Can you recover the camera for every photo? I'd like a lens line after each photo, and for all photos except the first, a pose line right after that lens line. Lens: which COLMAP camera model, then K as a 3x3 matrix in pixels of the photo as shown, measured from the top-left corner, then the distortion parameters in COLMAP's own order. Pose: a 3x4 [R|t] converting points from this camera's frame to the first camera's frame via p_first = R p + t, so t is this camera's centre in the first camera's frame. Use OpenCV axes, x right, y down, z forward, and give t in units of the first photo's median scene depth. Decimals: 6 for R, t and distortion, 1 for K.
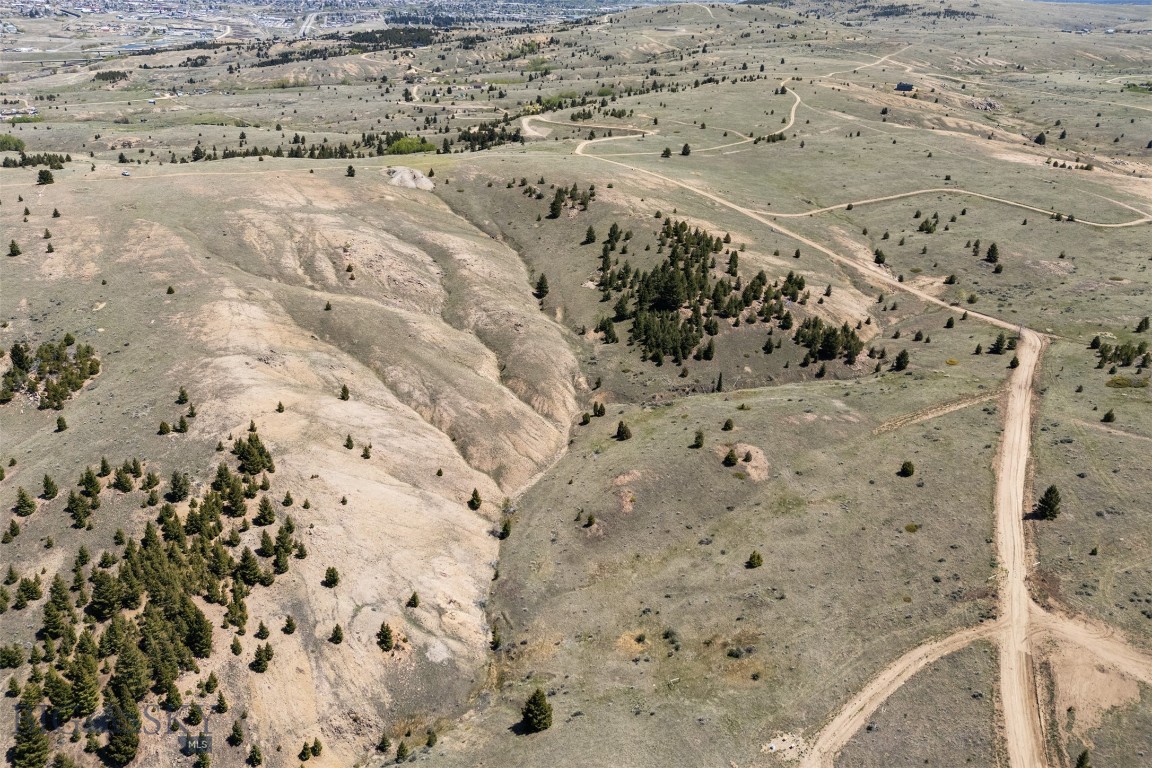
lens RADIAL K [[856.5, 0, 584.6], [0, 856.5, 347.1], [0, 0, 1]] dist [0.061372, -0.054241]
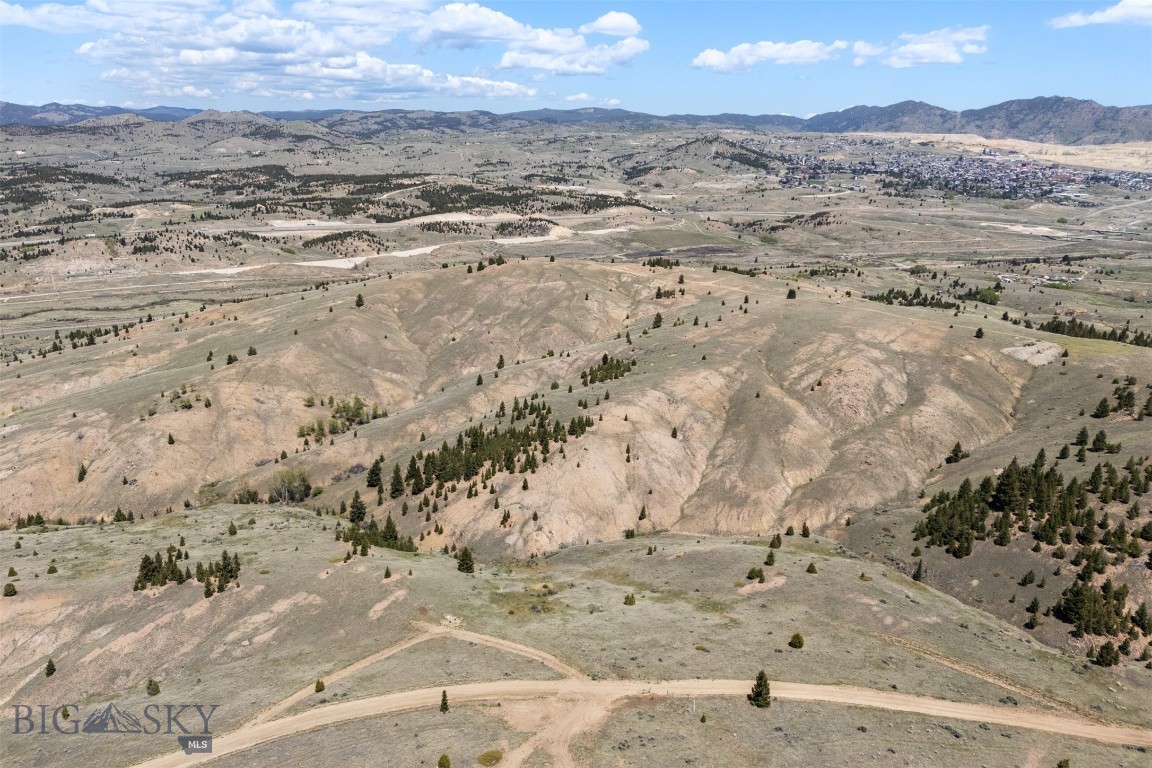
lens RADIAL K [[856.5, 0, 576.5], [0, 856.5, 391.7], [0, 0, 1]] dist [0.061372, -0.054241]
pose [[0.302987, 0.251276, -0.919271, 0.793107], [-0.386697, 0.914049, 0.122395, -0.098756], [0.871013, 0.318395, 0.374113, 0.230122]]
